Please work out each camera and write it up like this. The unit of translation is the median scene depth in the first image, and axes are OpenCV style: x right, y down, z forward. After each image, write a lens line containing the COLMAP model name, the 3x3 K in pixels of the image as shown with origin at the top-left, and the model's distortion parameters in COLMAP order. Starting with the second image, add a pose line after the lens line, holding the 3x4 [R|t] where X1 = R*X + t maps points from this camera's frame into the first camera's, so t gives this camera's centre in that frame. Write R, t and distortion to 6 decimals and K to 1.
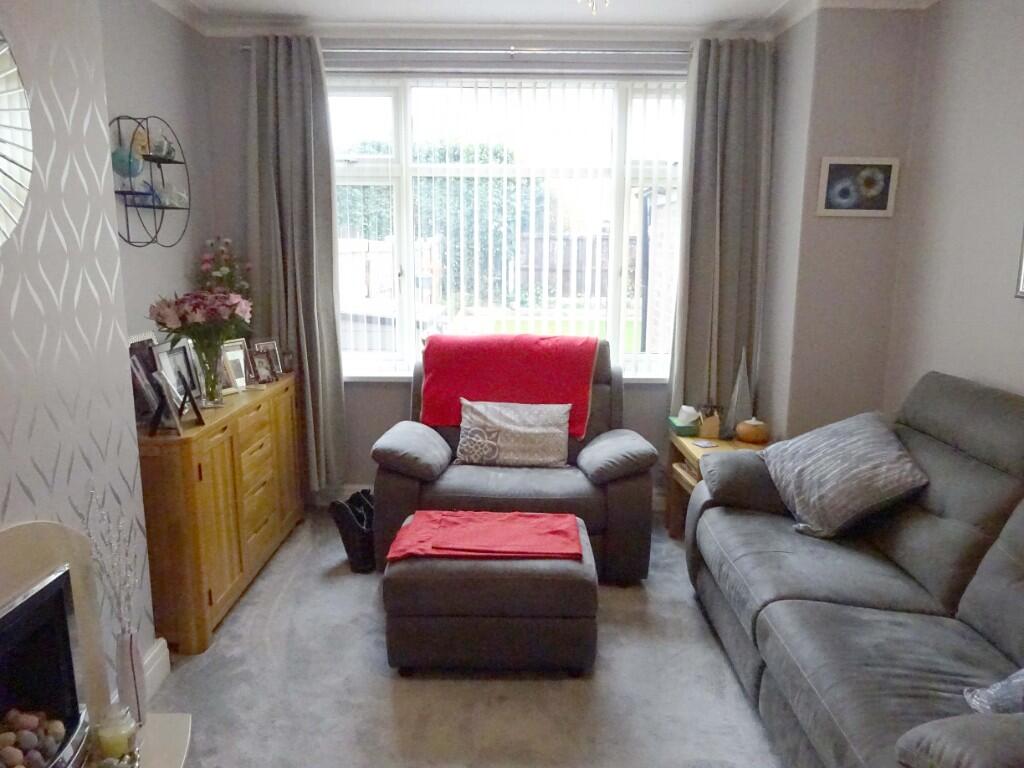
lens RADIAL K [[751.1, 0, 511.5], [0, 751.1, 382.3], [0, 0, 1]] dist [-0.012984, 0.010070]
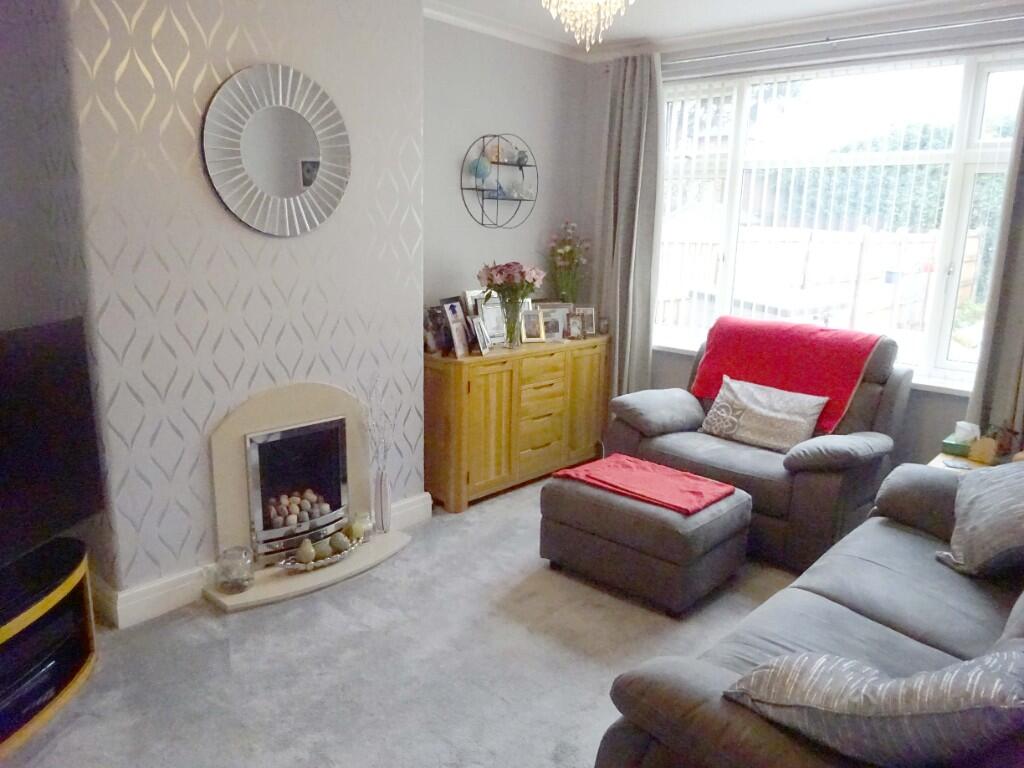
lens RADIAL K [[751.1, 0, 517.4], [0, 751.1, 385.1], [0, 0, 1]] dist [-0.012984, 0.010070]
pose [[0.747024, 0.154556, -0.646581, 0.428102], [-0.142991, 0.987191, 0.070771, 0.001514], [0.649237, 0.039588, 0.759555, -0.014680]]
